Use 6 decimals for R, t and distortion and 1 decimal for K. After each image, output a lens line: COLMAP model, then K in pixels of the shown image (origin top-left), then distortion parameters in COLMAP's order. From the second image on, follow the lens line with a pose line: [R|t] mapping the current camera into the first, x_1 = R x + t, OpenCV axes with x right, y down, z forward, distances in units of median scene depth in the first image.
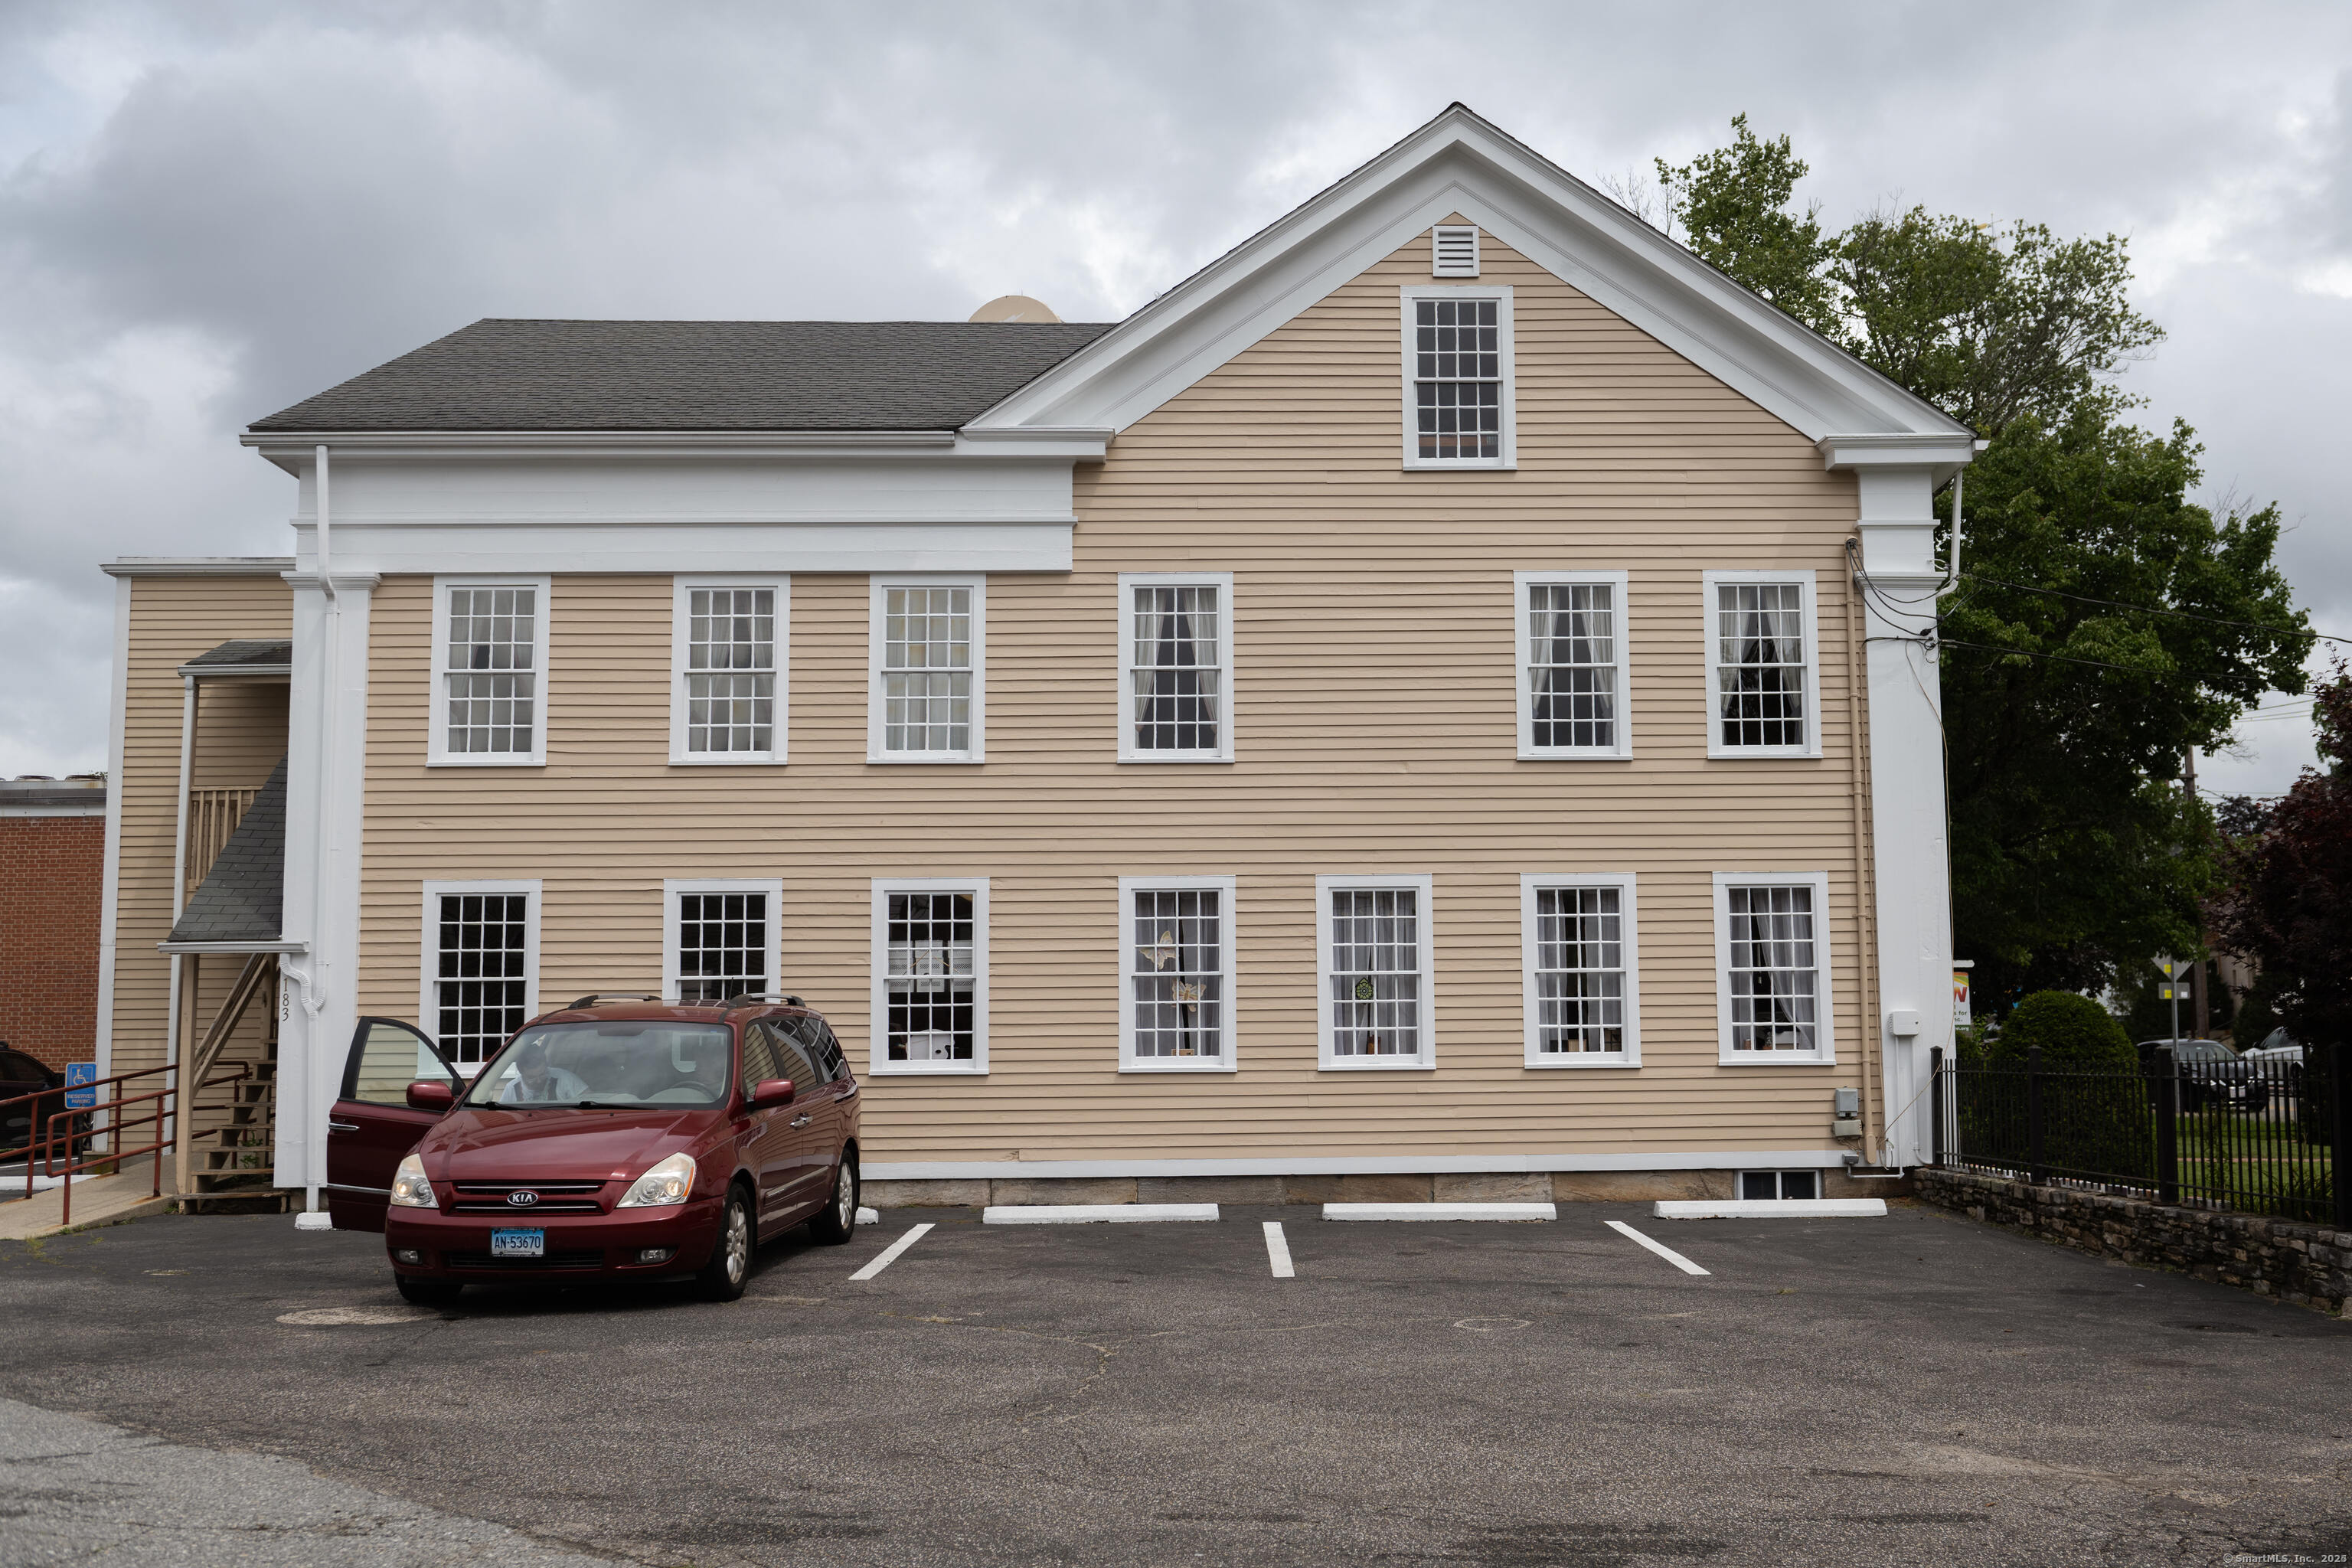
lens RADIAL K [[1790.5, 0, 1176.0], [0, 1790.5, 784.0], [0, 0, 1]] dist [-0.010378, -0.001576]
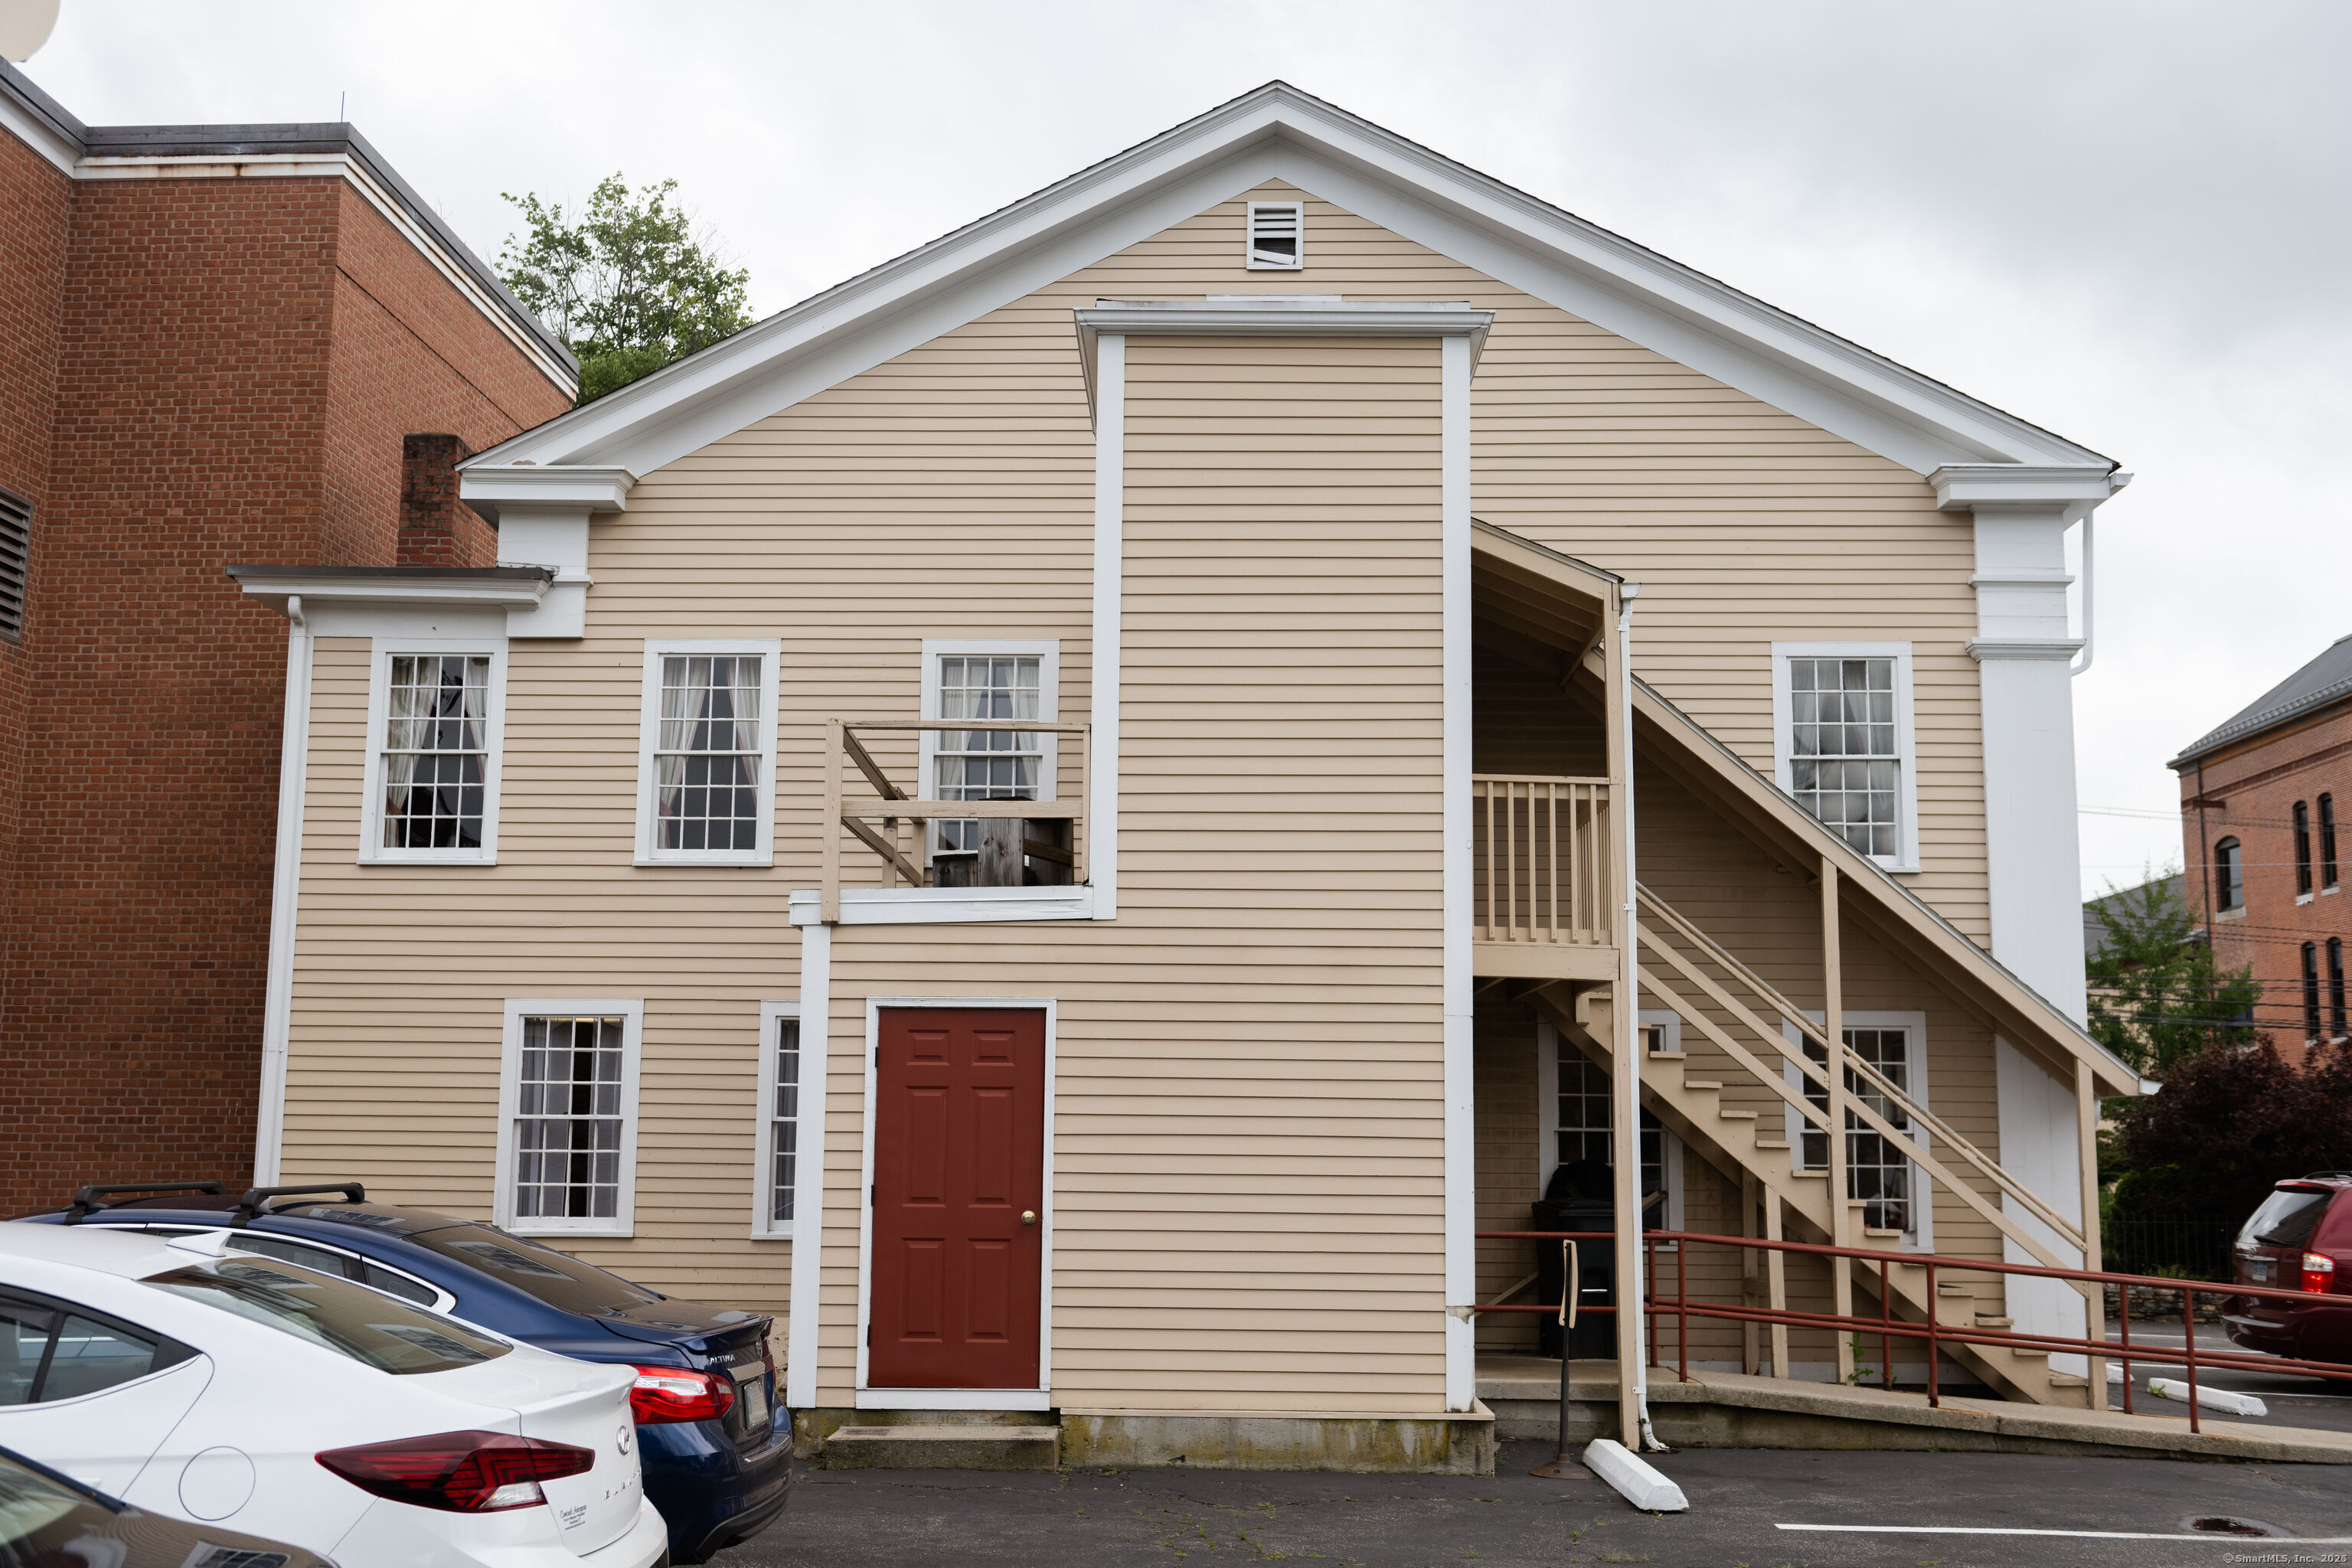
lens RADIAL K [[2201.2, 0, 1177.1], [0, 2201.2, 742.2], [0, 0, 1]] dist [-0.140533, 0.001580]
pose [[0.995018, 0.002097, -0.099669, 0.328344], [-0.008901, 0.997655, -0.067869, -0.002355], [0.099292, 0.068418, 0.992703, 0.008645]]
